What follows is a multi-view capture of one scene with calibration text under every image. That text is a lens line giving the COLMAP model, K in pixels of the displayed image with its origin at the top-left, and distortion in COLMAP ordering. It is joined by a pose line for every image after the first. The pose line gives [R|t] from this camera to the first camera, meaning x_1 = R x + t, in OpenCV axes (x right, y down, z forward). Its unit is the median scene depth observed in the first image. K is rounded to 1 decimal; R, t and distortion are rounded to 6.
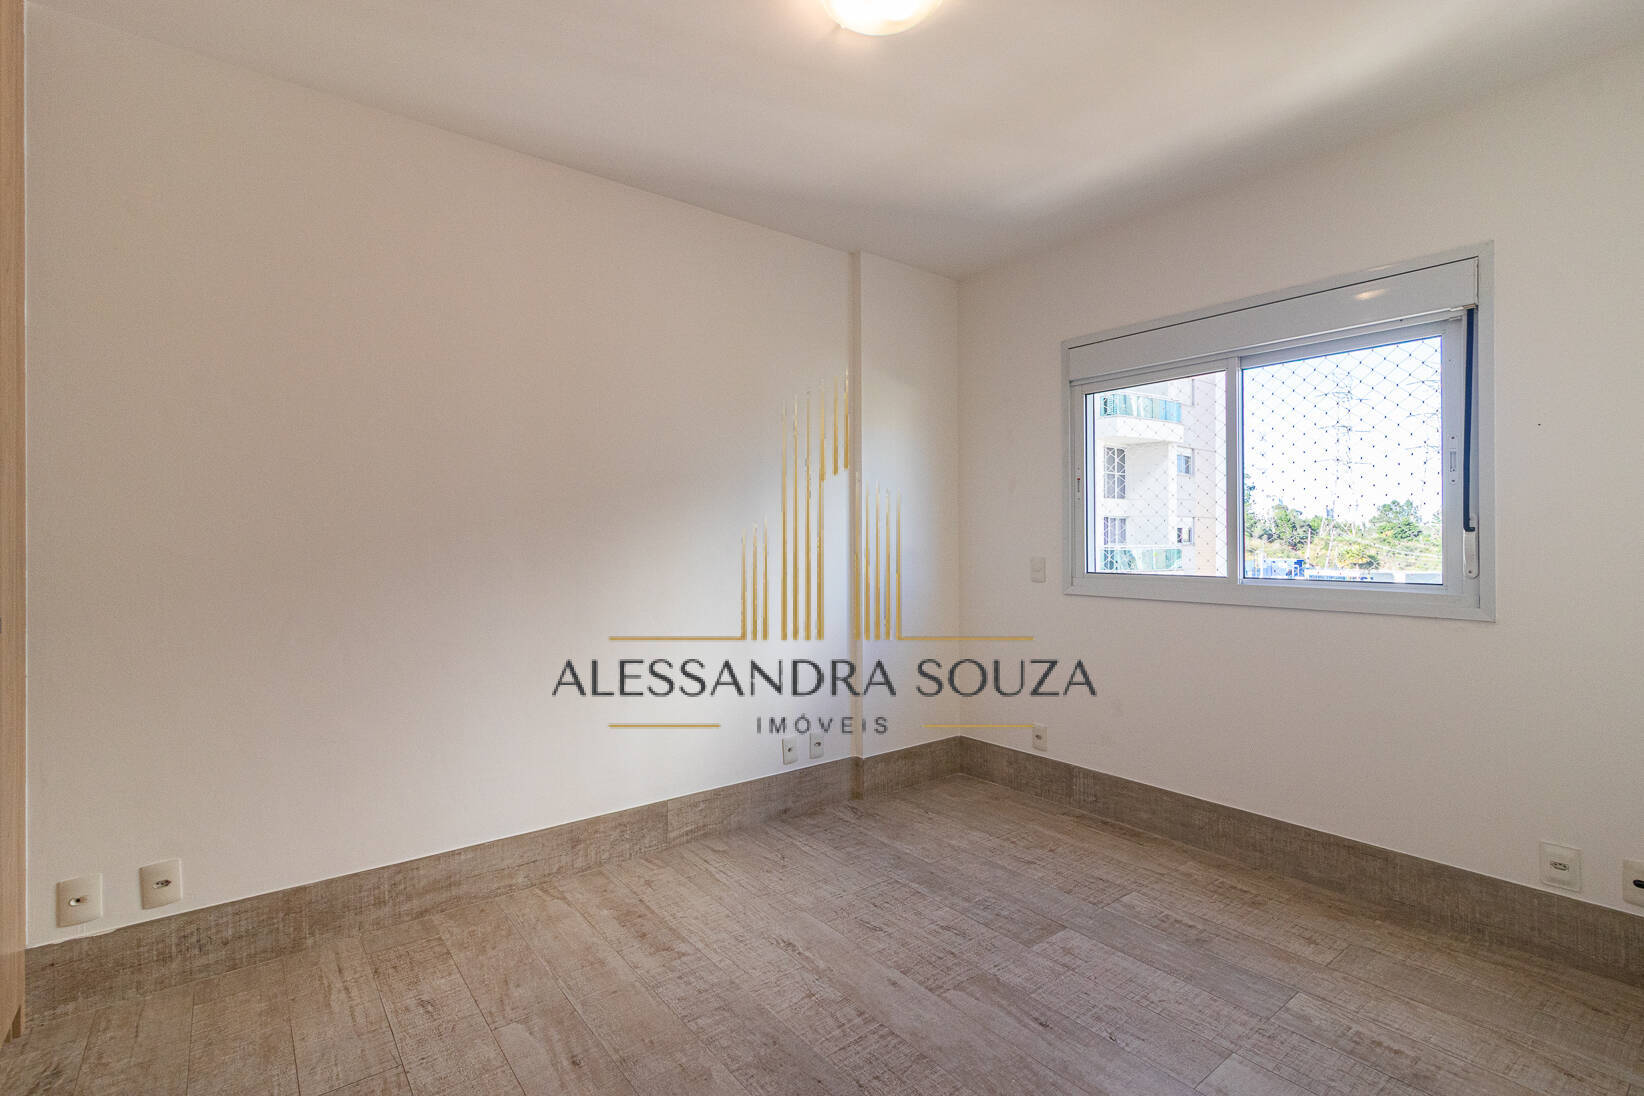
lens RADIAL K [[760.9, 0, 827.3], [0, 760.9, 540.4], [0, 0, 1]] dist [0.006252, 0.000036]
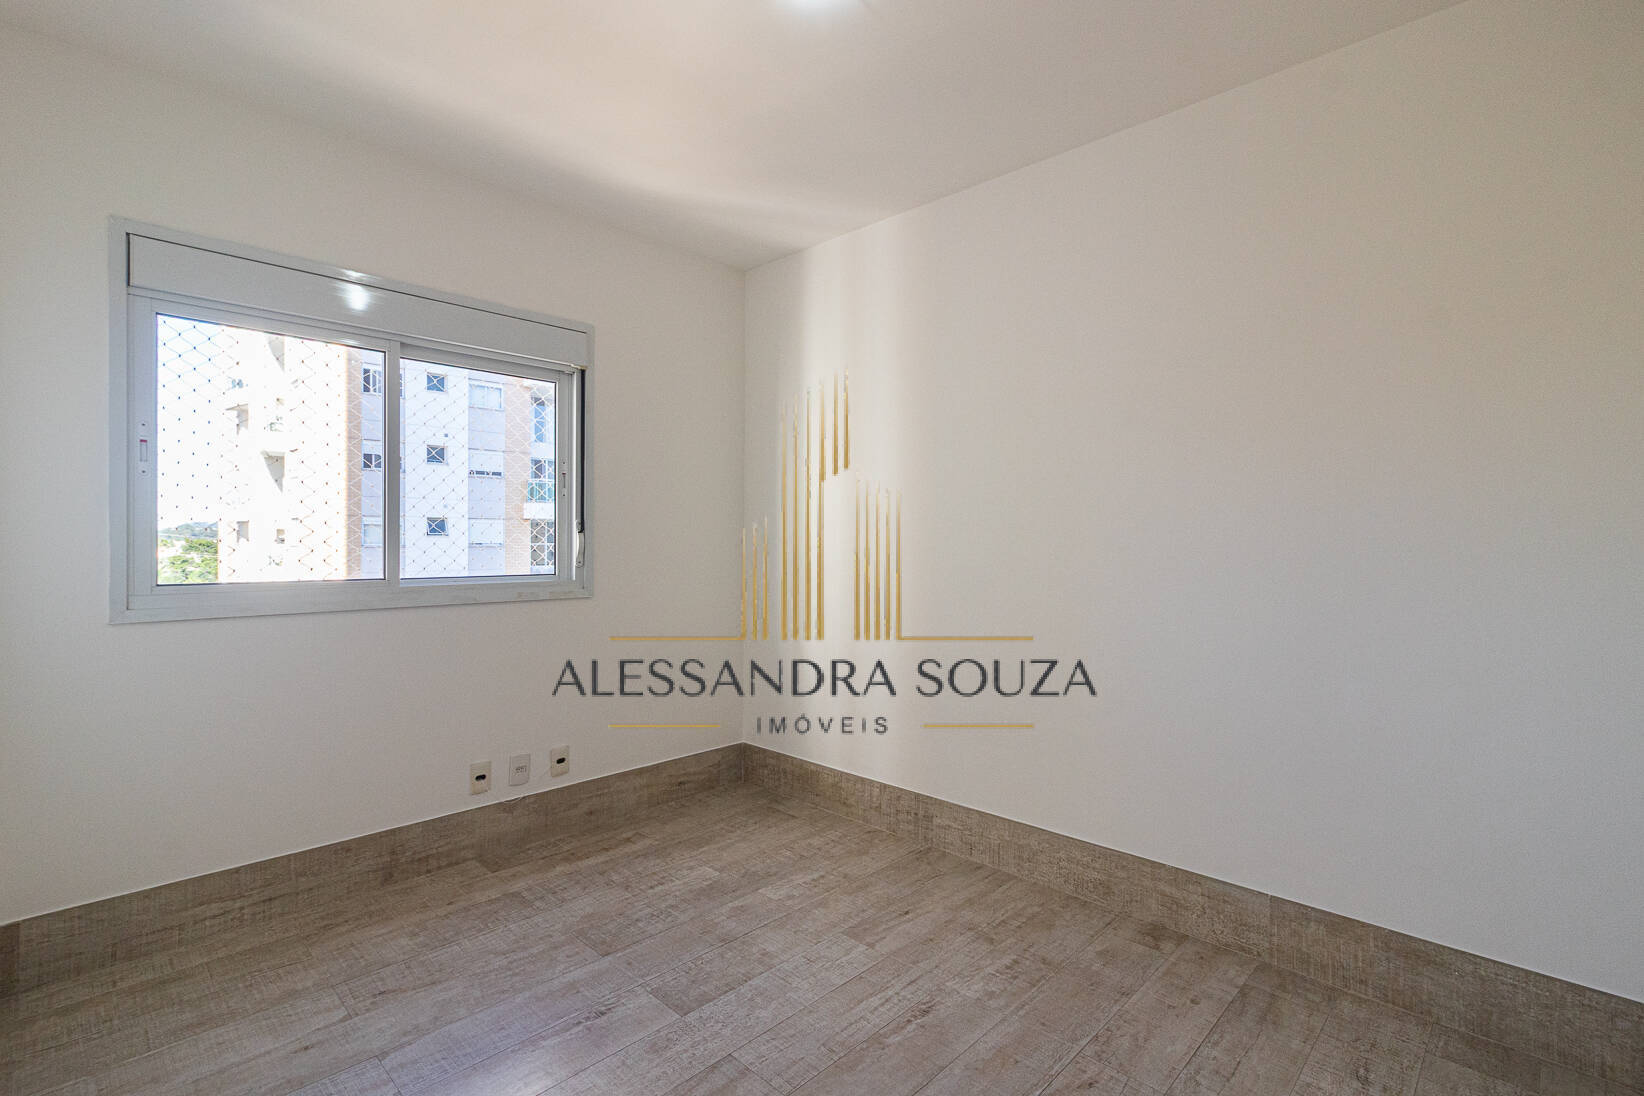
lens RADIAL K [[760.9, 0, 826.7], [0, 760.9, 547.7], [0, 0, 1]] dist [0.006252, 0.000036]
pose [[-0.127225, 0.007680, 0.991844, -0.552194], [0.010037, 0.999929, -0.006455, 0.028376], [-0.991823, 0.009133, -0.127293, 0.731105]]
